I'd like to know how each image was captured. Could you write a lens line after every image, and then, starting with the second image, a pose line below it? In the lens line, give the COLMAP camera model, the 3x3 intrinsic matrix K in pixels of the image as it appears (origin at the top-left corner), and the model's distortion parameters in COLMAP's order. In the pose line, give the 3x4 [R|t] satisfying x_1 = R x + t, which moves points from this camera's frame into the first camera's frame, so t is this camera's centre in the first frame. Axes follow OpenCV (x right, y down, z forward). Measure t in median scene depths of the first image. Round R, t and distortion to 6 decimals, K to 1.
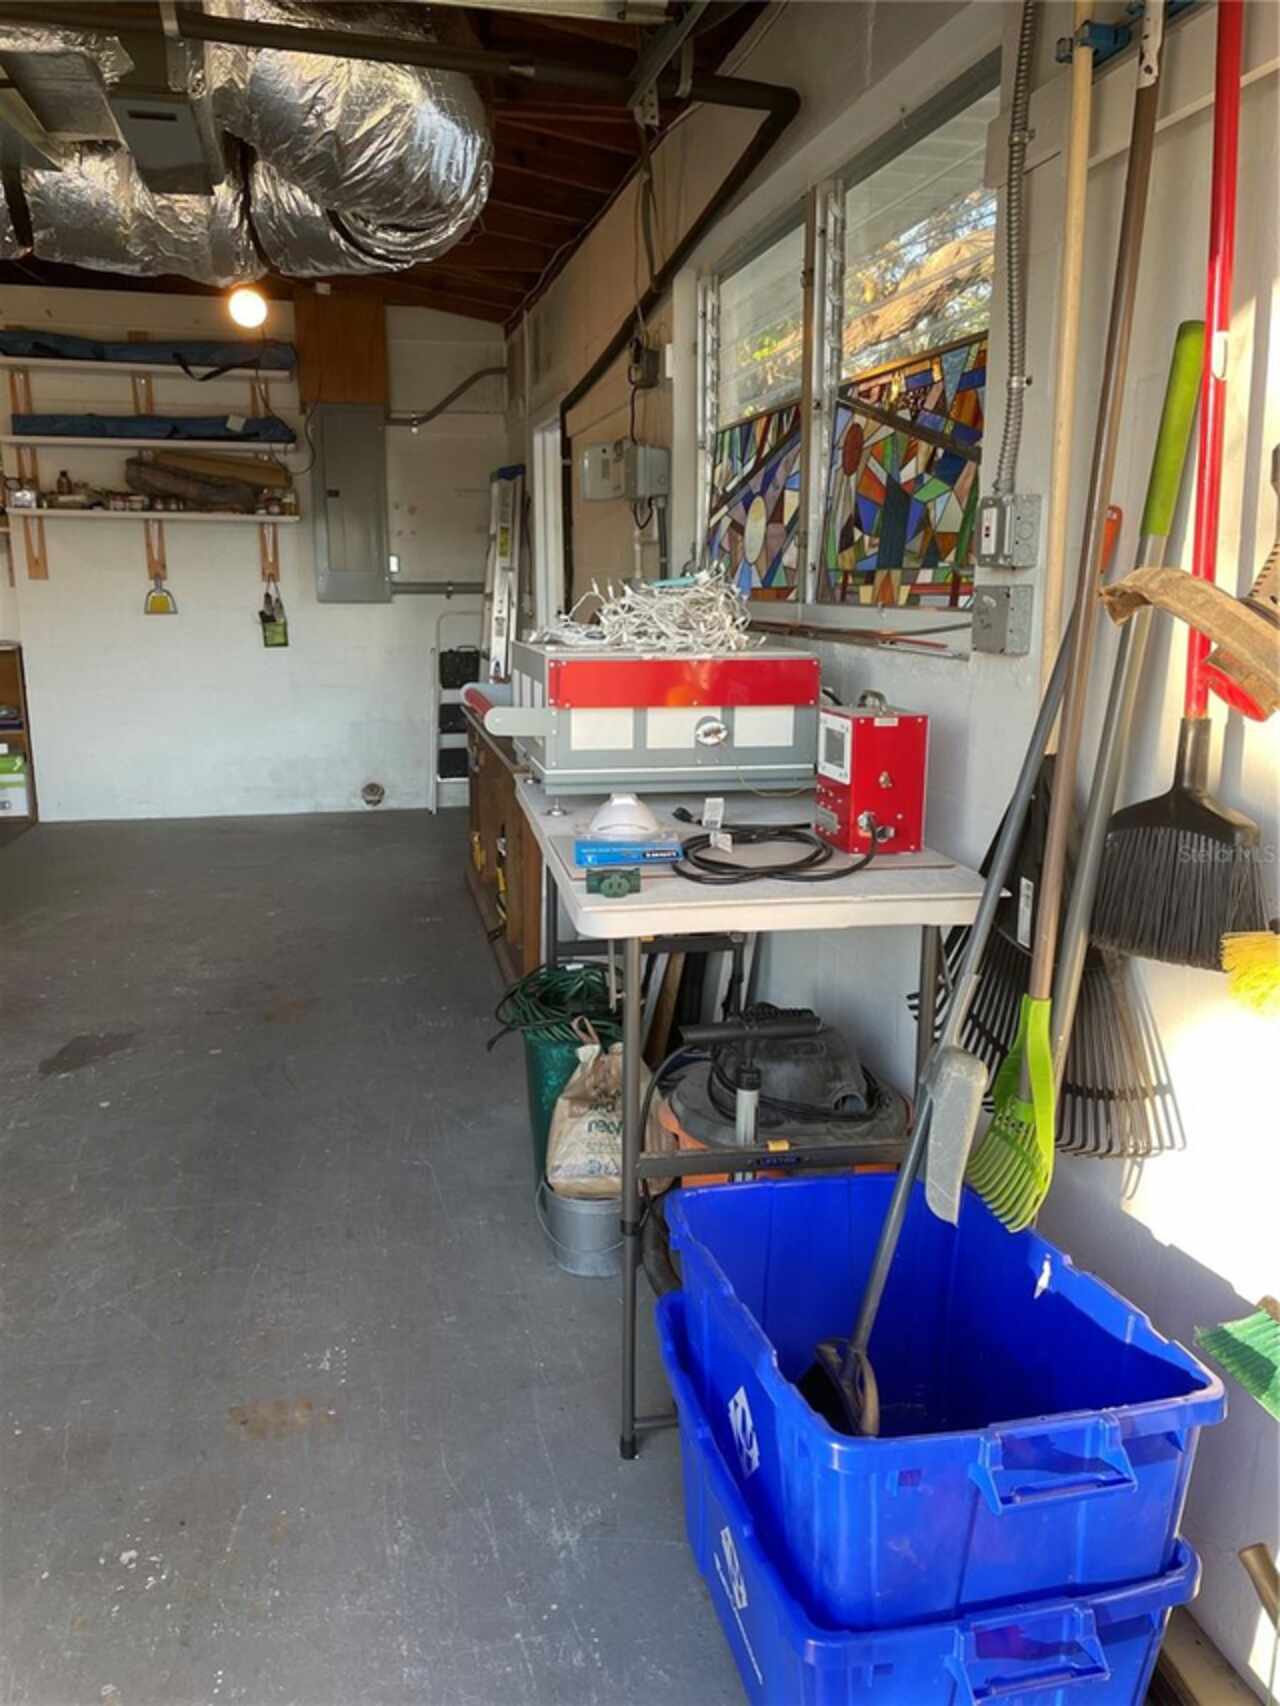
lens RADIAL K [[1296.0, 0, 641.8], [0, 1296.0, 862.0], [0, 0, 1]] dist [0.085637, -0.106836]
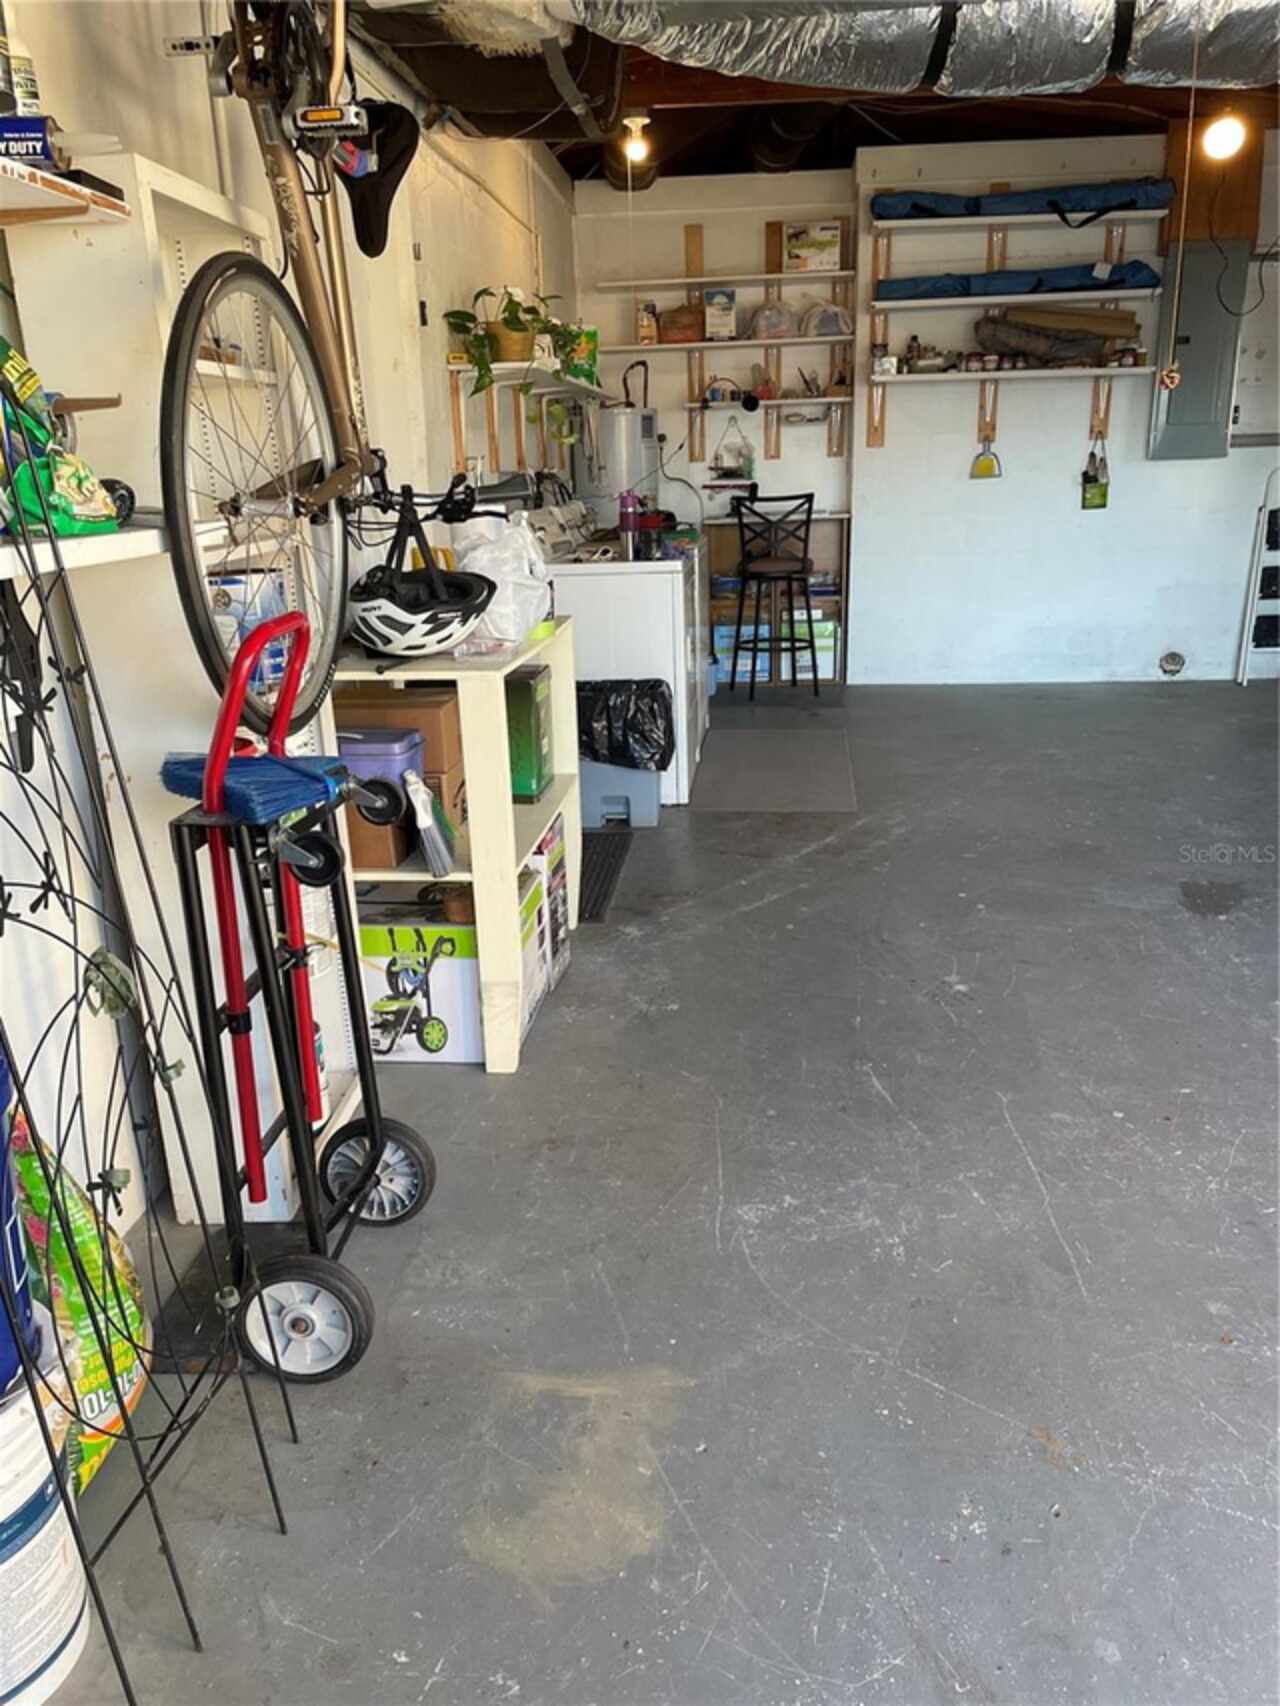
lens RADIAL K [[1296.0, 0, 630.8], [0, 1296.0, 871.8], [0, 0, 1]] dist [0.085637, -0.106836]
pose [[0.941901, 0.075675, -0.327254, -0.496748], [-0.044763, 0.993880, 0.100990, 0.040219], [0.332893, -0.080474, 0.939524, -0.108096]]
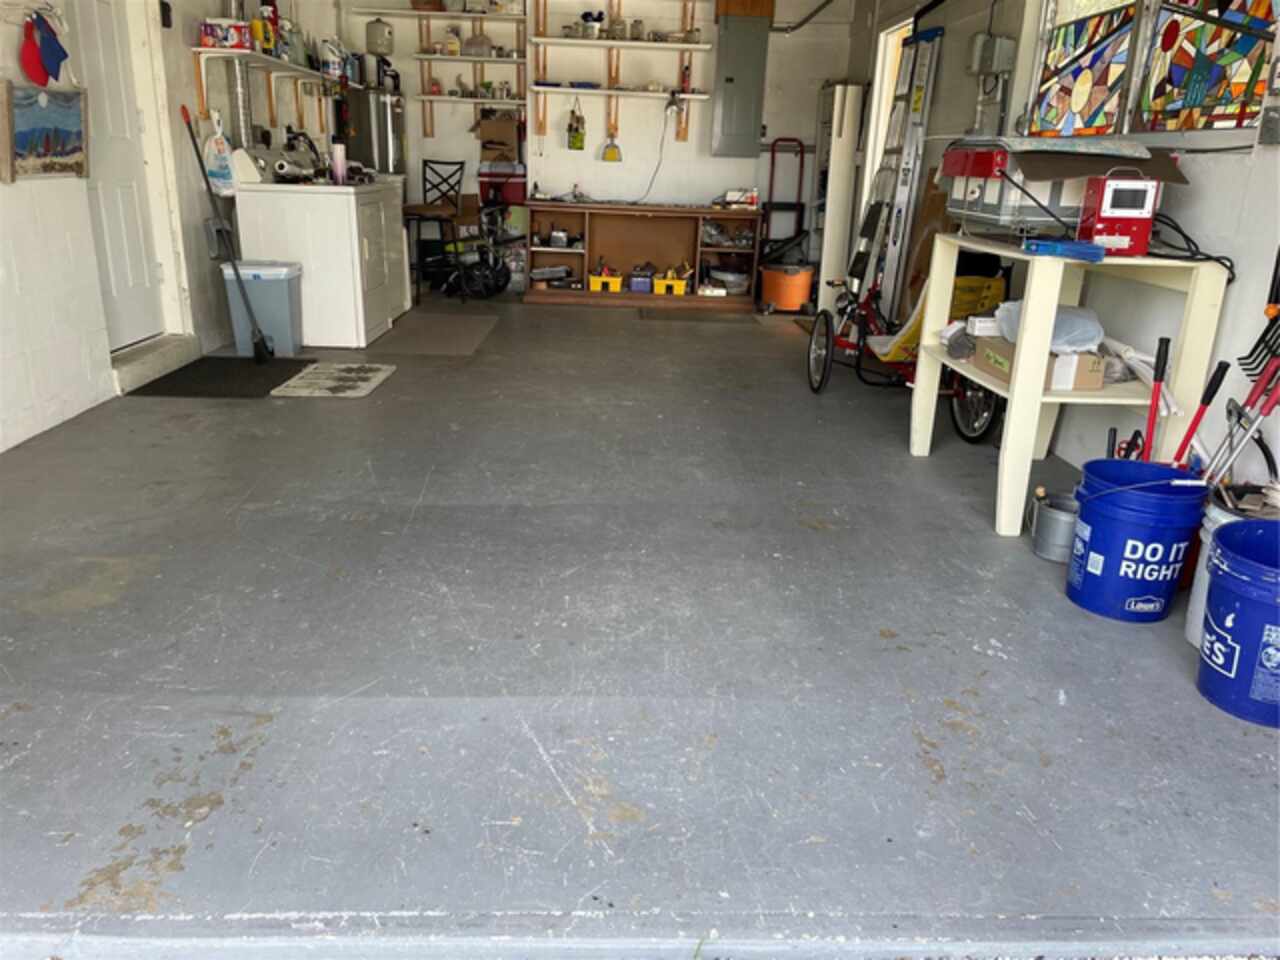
lens RADIAL K [[972.4, 0, 640.3], [0, 972.4, 497.0], [0, 0, 1]] dist [0.085637, -0.106836]
pose [[0.978288, 0.096703, -0.183307, -0.154169], [-0.076454, 0.990478, 0.114494, 0.124272], [0.192633, -0.097993, 0.976366, -0.293207]]
